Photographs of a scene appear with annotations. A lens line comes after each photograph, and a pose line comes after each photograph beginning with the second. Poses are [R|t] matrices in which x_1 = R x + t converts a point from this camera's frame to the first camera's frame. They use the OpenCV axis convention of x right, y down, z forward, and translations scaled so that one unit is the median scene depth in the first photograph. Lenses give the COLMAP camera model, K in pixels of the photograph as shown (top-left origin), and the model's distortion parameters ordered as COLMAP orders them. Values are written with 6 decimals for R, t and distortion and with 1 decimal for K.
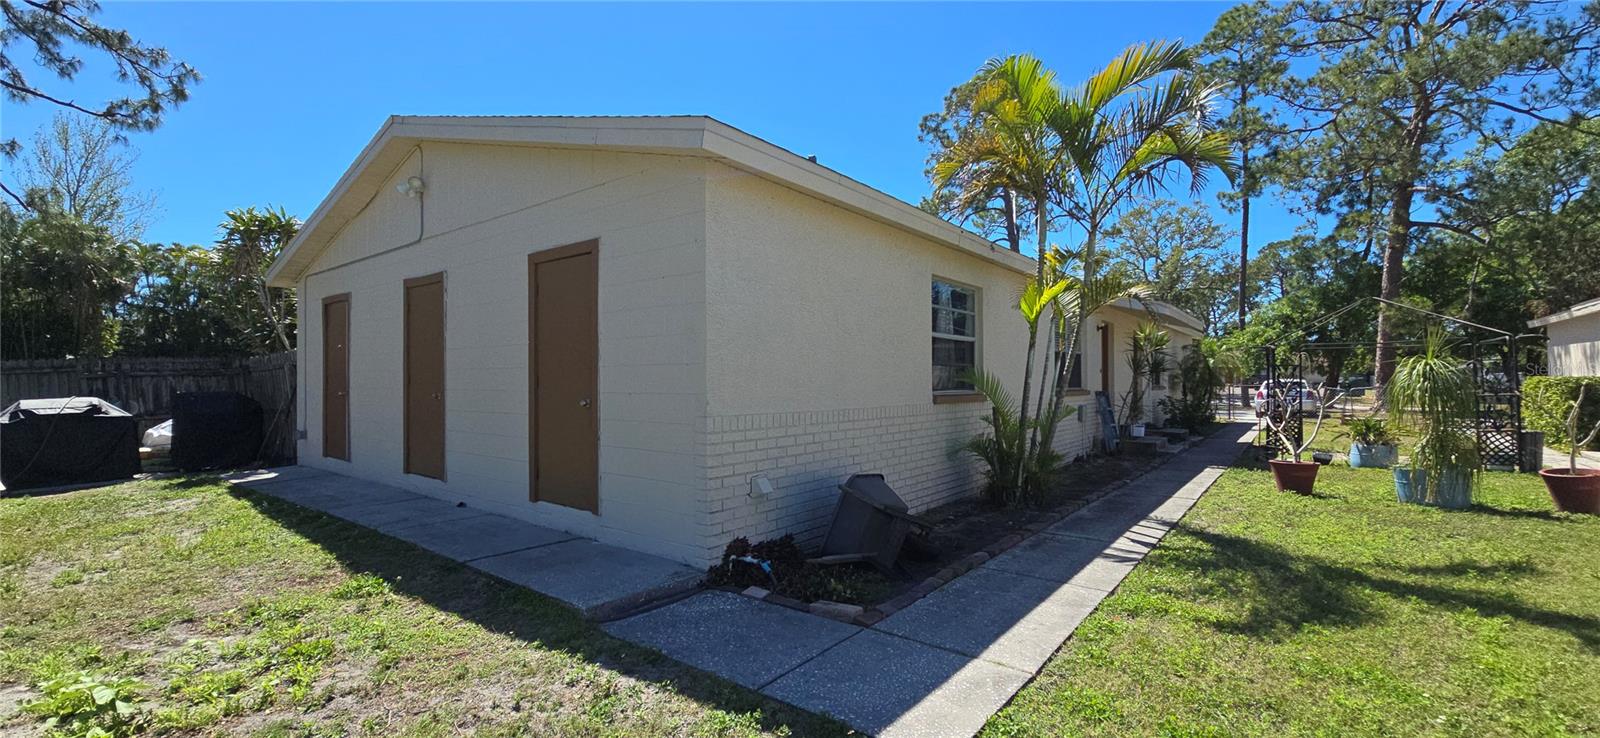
lens RADIAL K [[664.9, 0, 797.3], [0, 664.9, 375.6], [0, 0, 1]] dist [-0.004464, -0.001681]
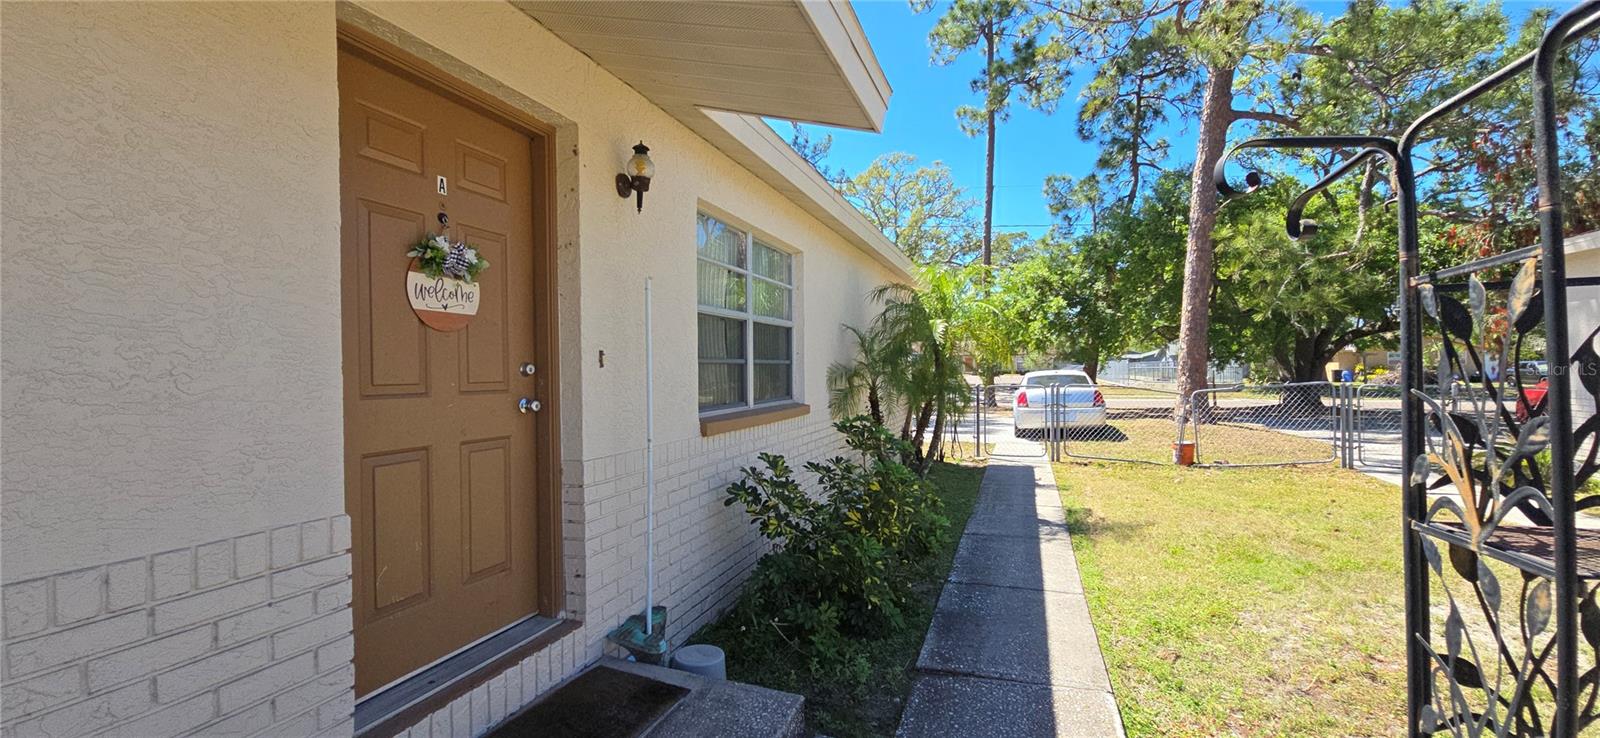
lens RADIAL K [[664.9, 0, 806.8], [0, 664.9, 366.2], [0, 0, 1]] dist [-0.004464, -0.001681]
pose [[0.943933, -0.003157, 0.330121, 0.477522], [0.004386, 0.999986, -0.002980, 0.007026], [-0.330107, 0.004261, 0.943934, 0.743911]]
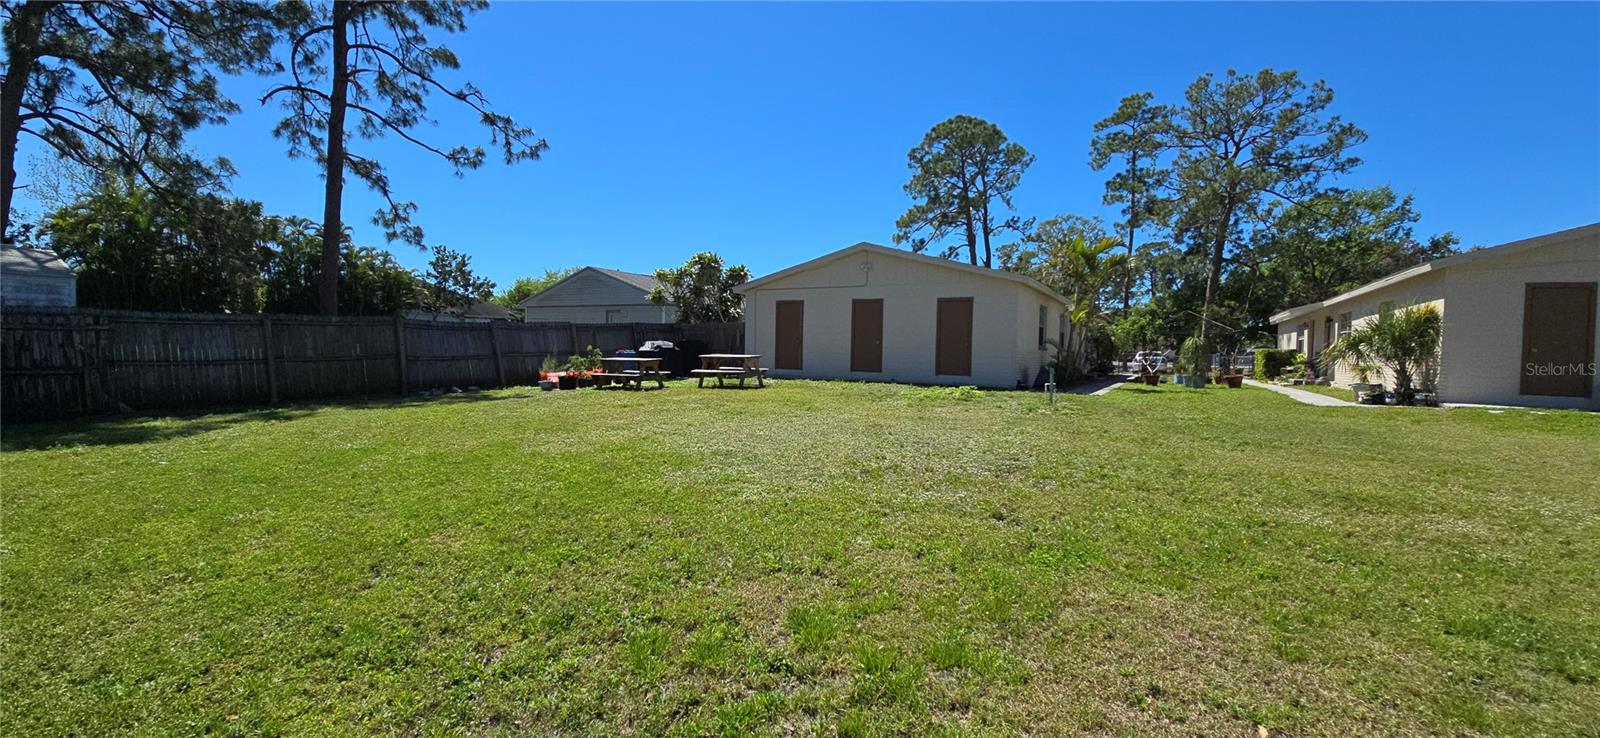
lens RADIAL K [[664.9, 0, 803.9], [0, 664.9, 378.4], [0, 0, 1]] dist [-0.004464, -0.001681]
pose [[0.988101, 0.015302, 0.153046, -0.496761], [-0.022742, 0.998637, 0.046984, 0.022323], [-0.152118, -0.049905, 0.987102, -0.678343]]
